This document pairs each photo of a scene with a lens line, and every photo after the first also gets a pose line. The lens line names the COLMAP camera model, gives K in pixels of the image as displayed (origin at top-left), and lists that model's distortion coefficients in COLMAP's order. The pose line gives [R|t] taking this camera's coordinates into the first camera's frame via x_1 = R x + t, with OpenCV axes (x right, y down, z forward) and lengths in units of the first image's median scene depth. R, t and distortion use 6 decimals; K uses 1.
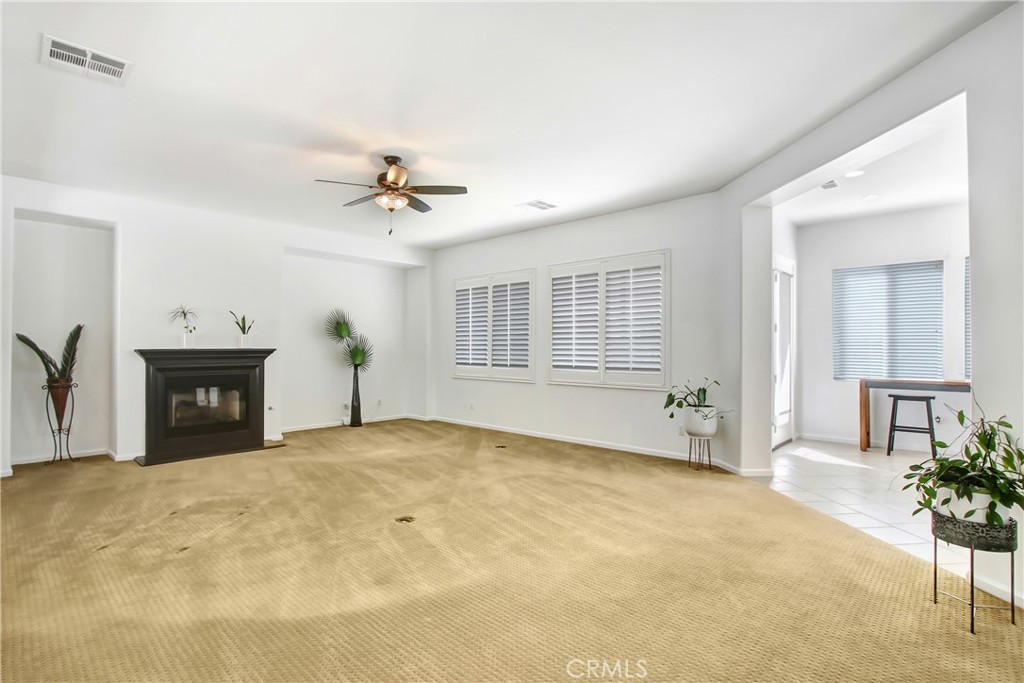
lens RADIAL K [[495.8, 0, 498.6], [0, 495.8, 351.6], [0, 0, 1]] dist [-0.004151, -0.000128]
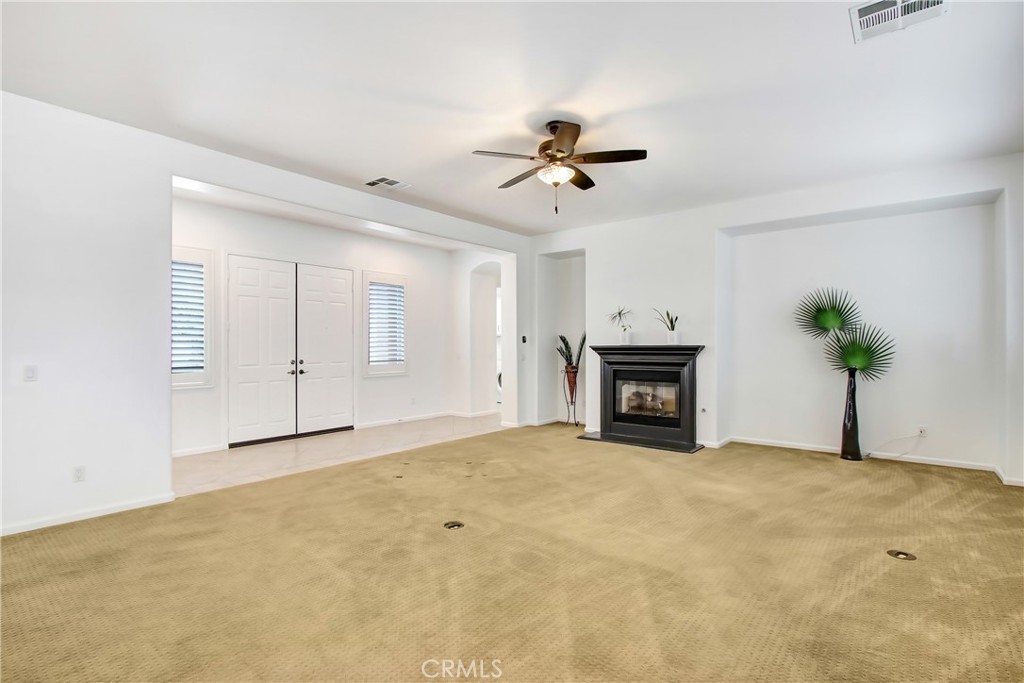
lens RADIAL K [[495.8, 0, 498.6], [0, 495.8, 351.6], [0, 0, 1]] dist [-0.004151, -0.000128]
pose [[0.066949, 0.012802, -0.997674, 0.436390], [-0.004216, 0.999912, 0.012548, -0.004420], [0.997747, 0.003366, 0.066997, 0.578064]]
